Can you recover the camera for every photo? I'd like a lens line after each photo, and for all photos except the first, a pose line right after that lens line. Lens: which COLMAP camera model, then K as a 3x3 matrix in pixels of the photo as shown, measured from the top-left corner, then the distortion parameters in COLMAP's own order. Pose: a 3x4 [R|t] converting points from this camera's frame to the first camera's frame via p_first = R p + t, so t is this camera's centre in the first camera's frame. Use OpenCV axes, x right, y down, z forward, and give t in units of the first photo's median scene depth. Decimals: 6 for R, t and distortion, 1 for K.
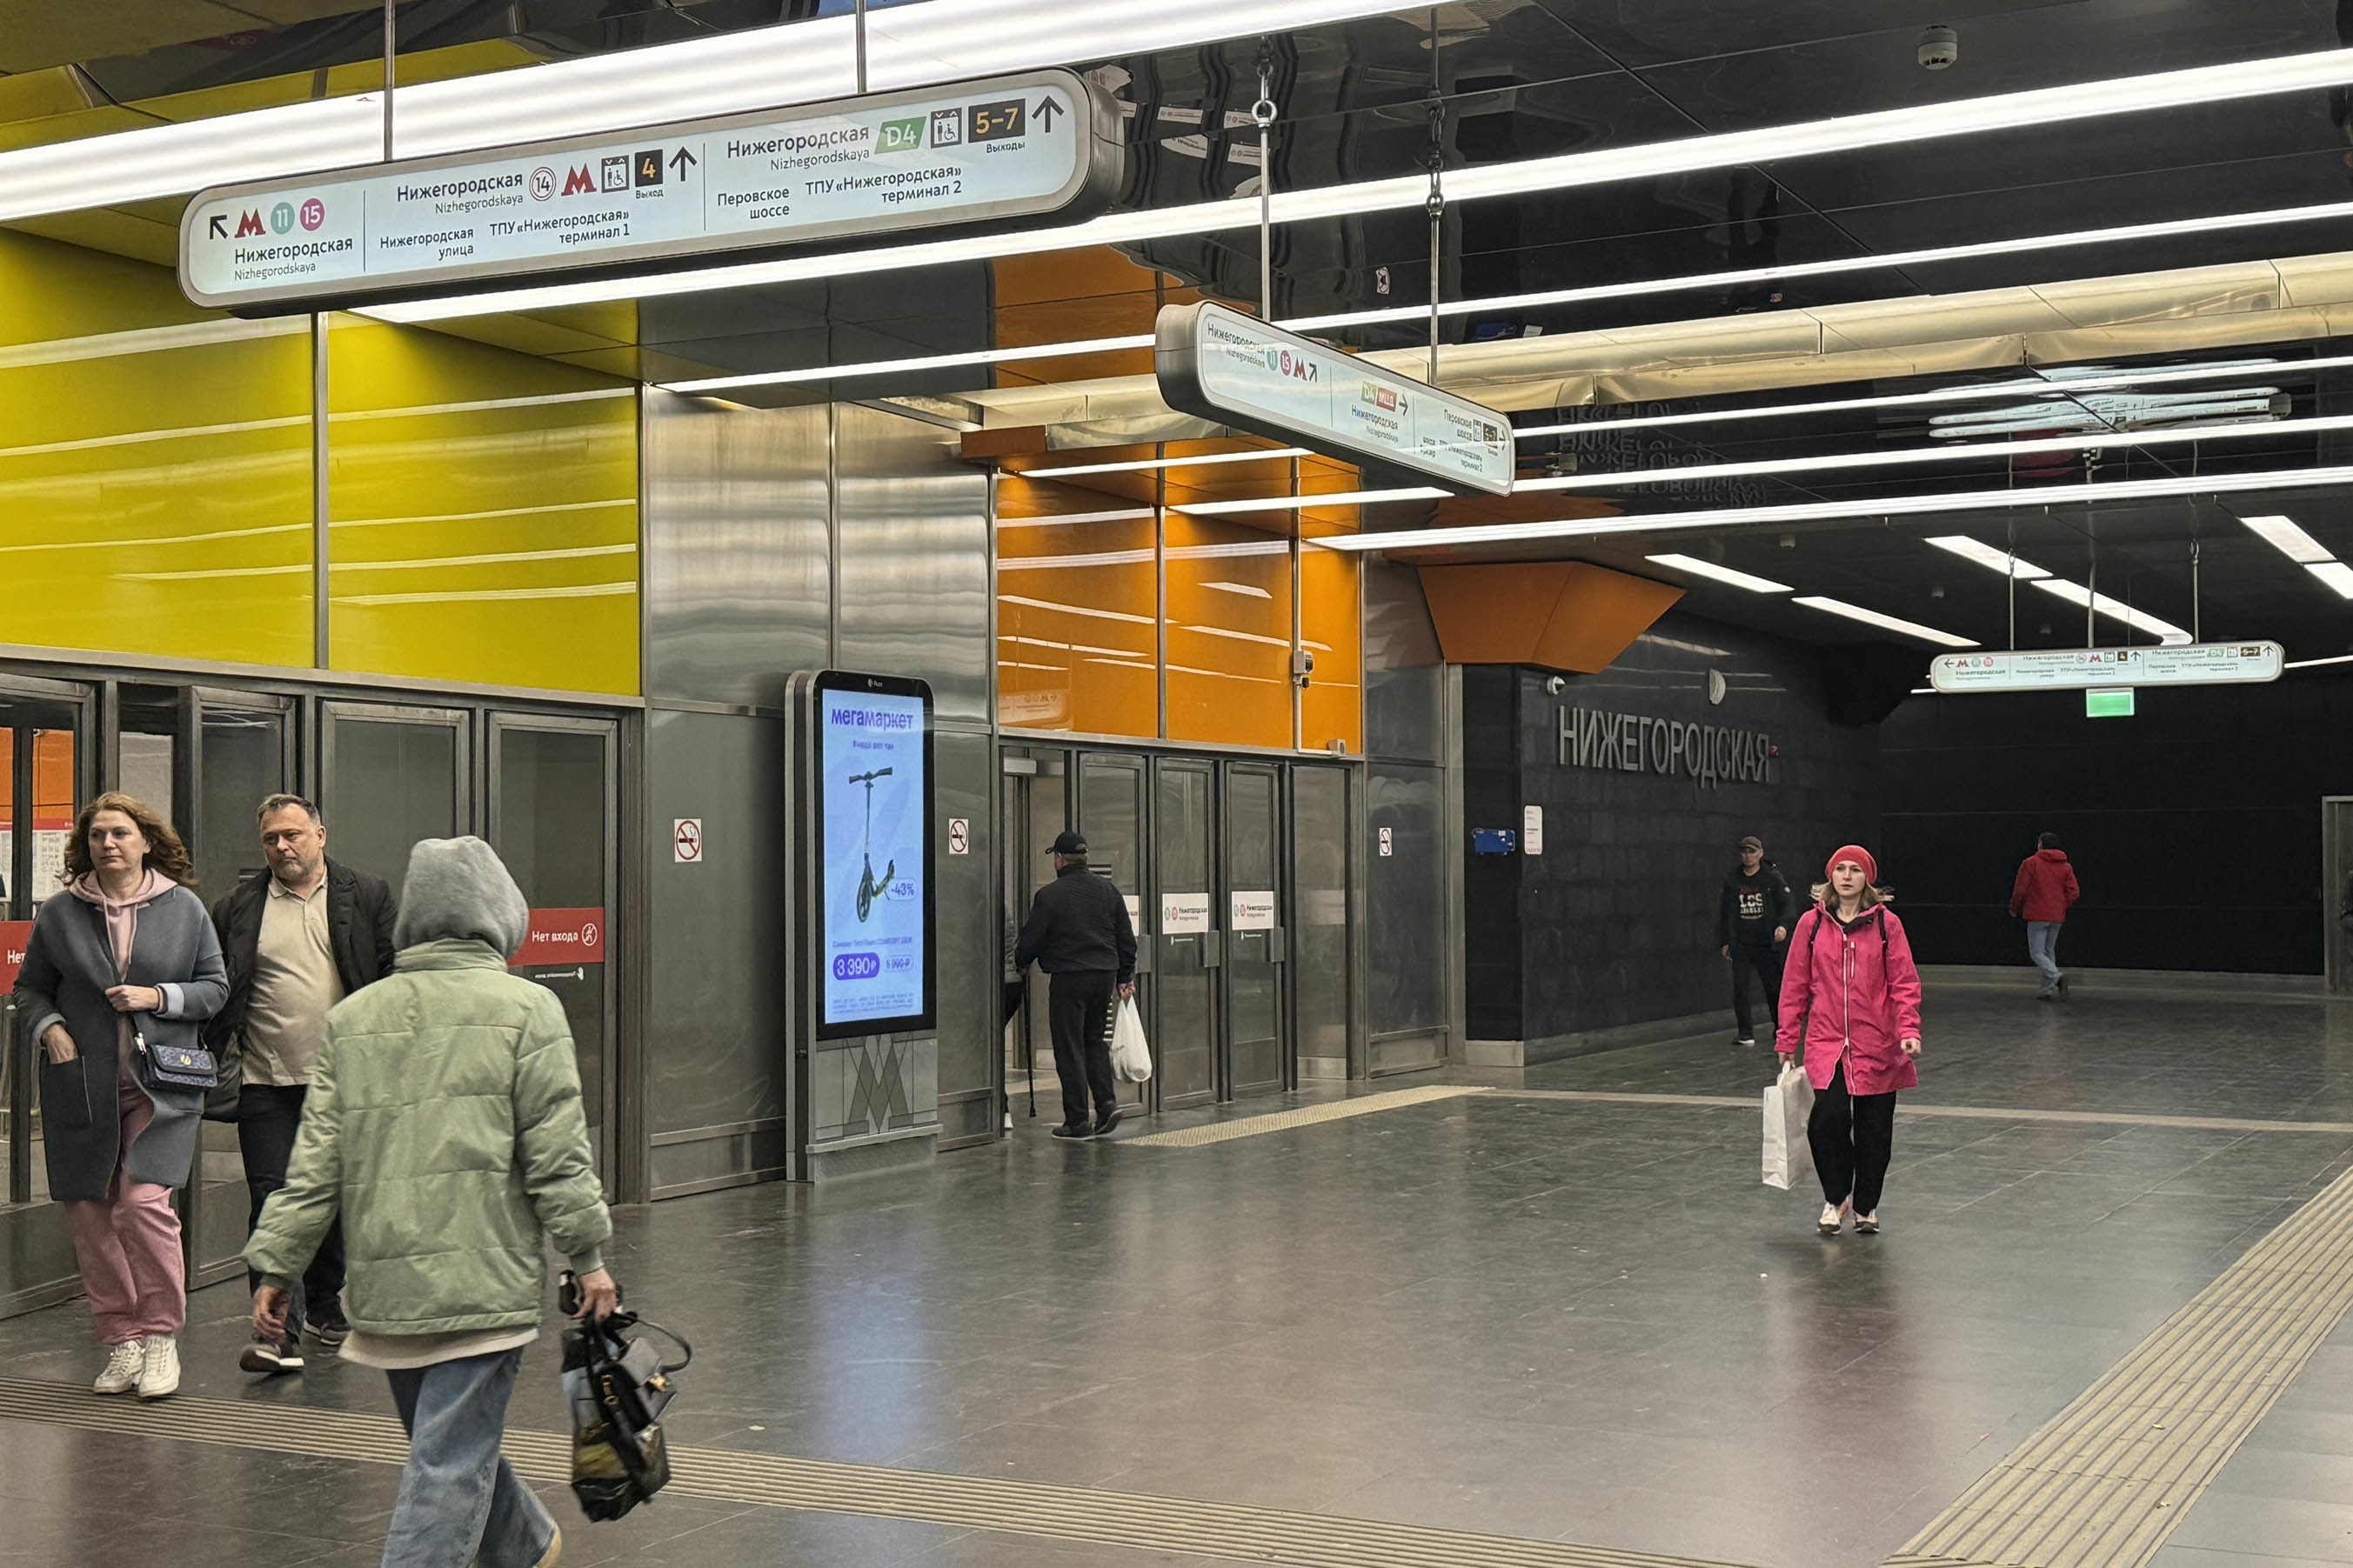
lens RADIAL K [[2658.8, 0, 1176.5], [0, 2658.8, 784.0], [0, 0, 1]] dist [0.115117, -0.000584]
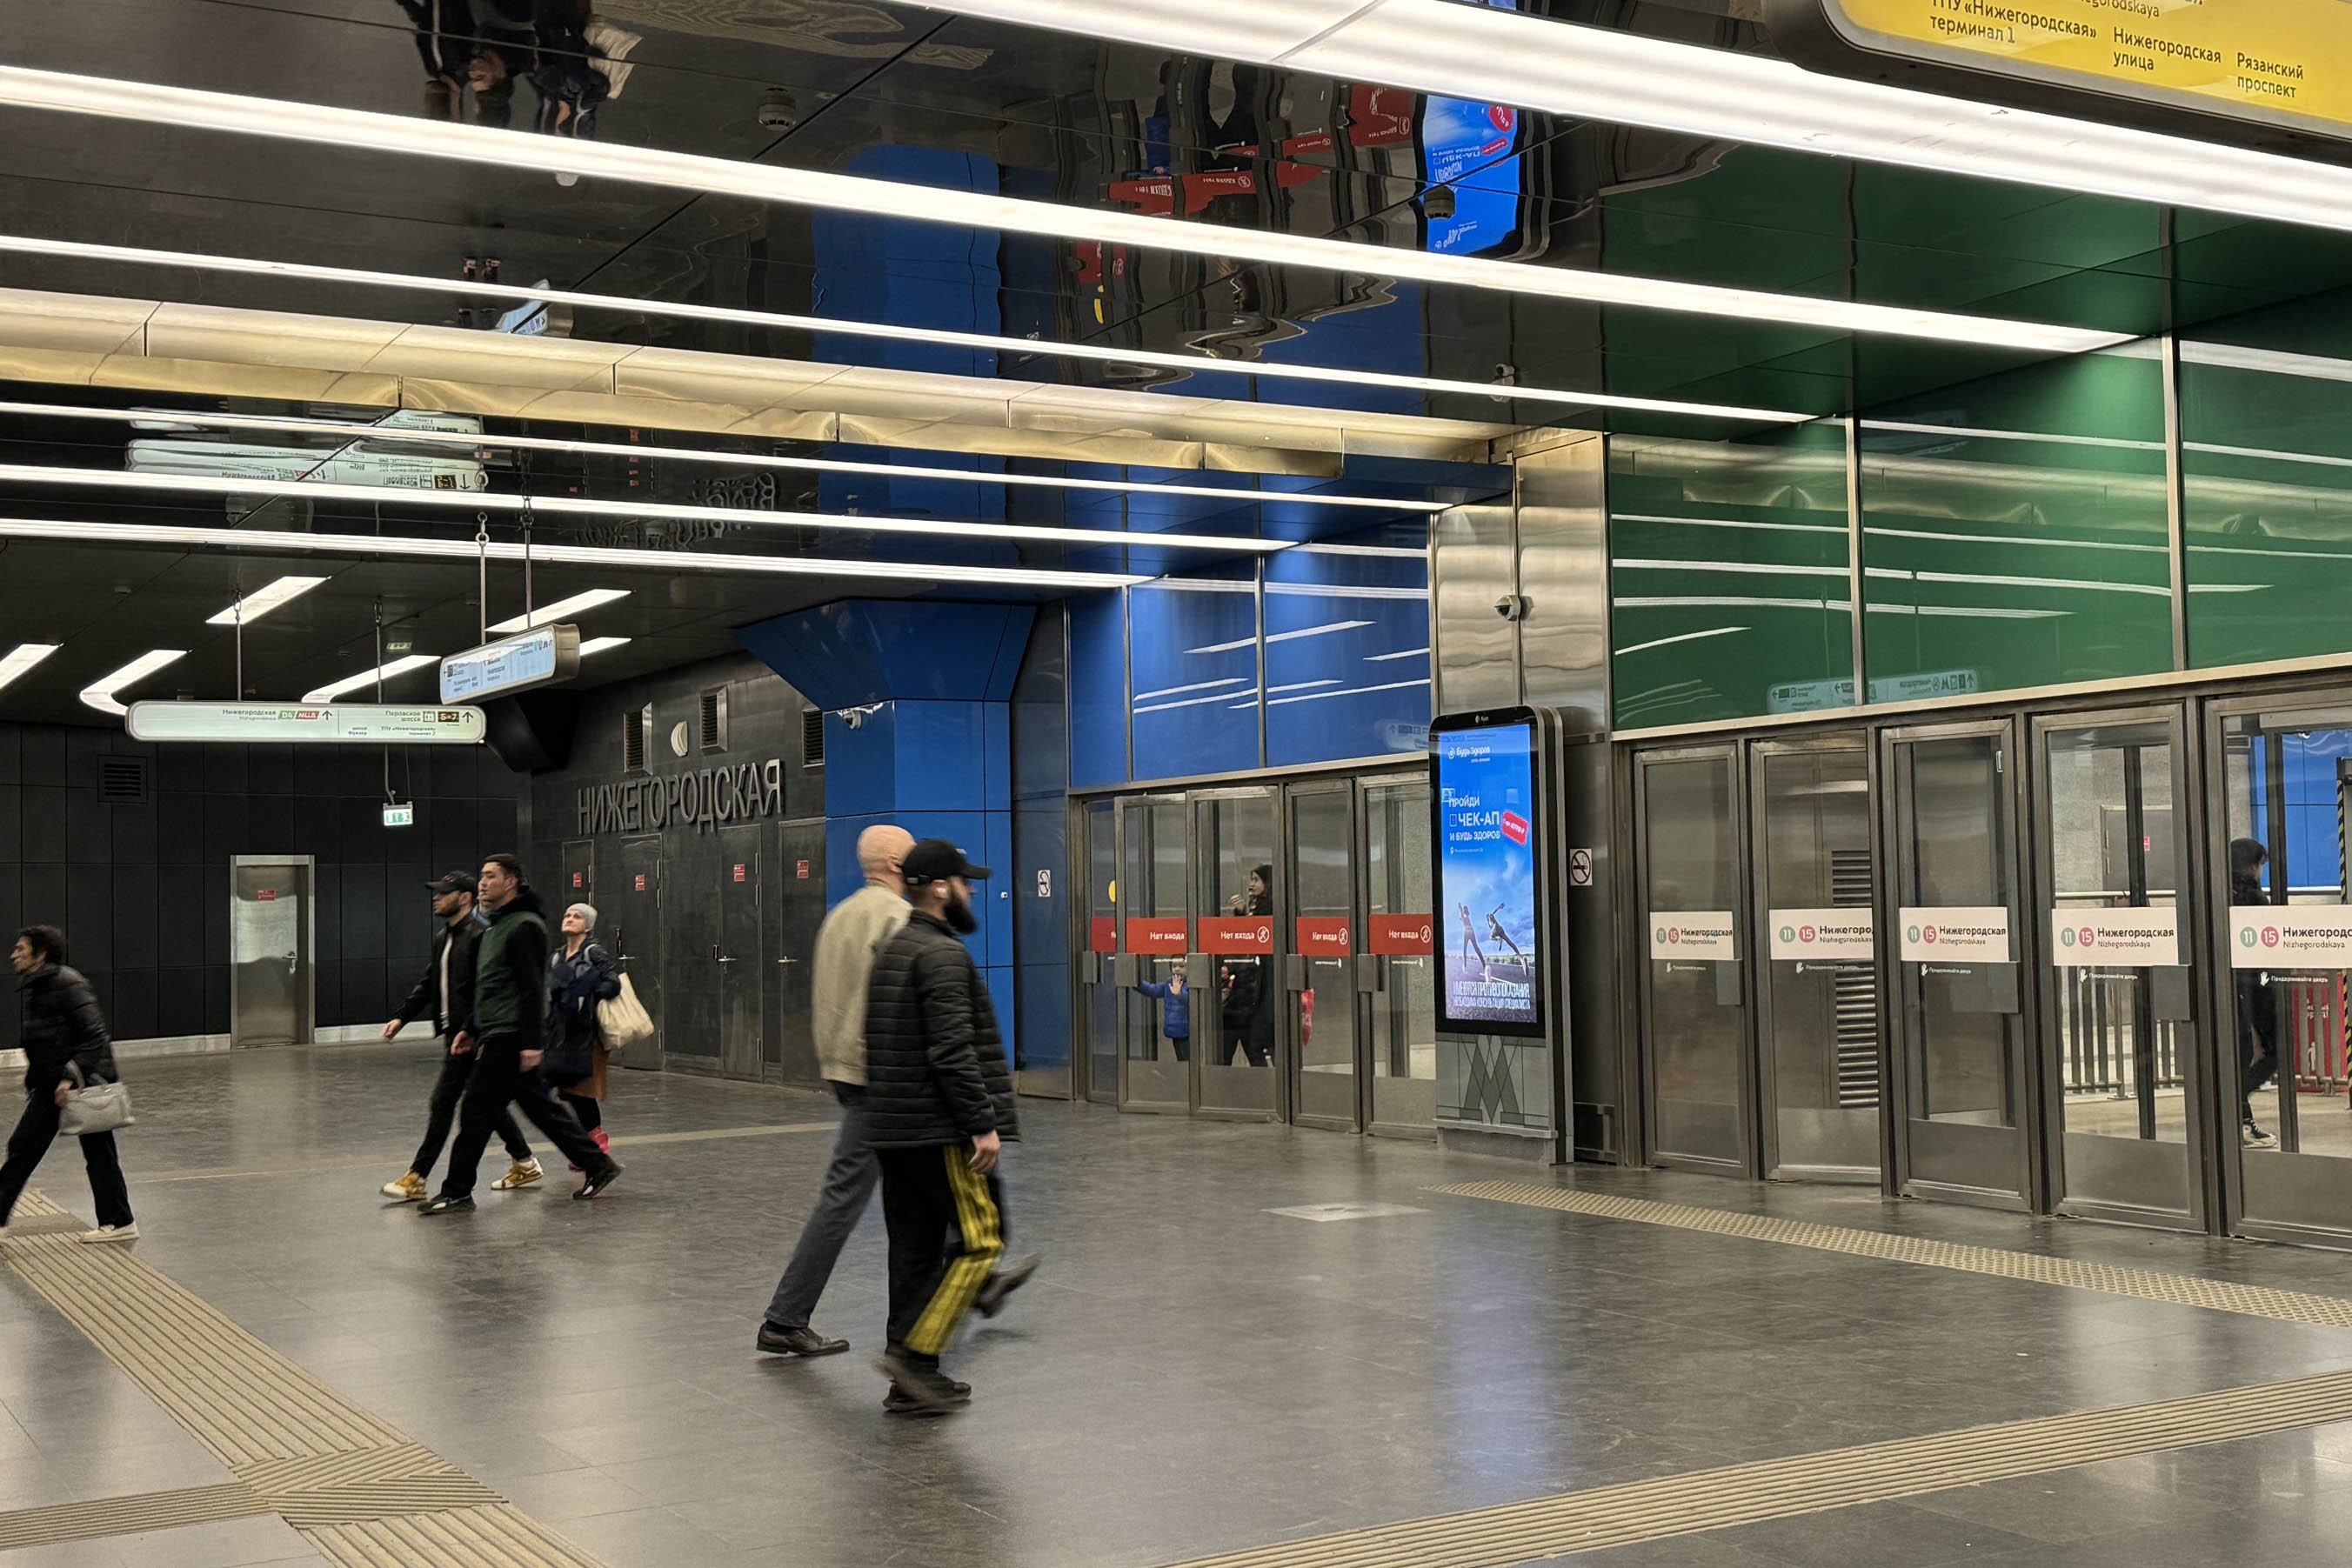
lens RADIAL K [[2657.7, 0, 1176.0], [0, 2657.7, 784.0], [0, 0, 1]] dist [0.115117, -0.000584]
pose [[-0.538539, -0.020262, -0.842357, 0.883938], [0.051108, 0.997085, -0.056659, 0.045495], [0.841049, -0.073565, -0.535933, 1.475119]]
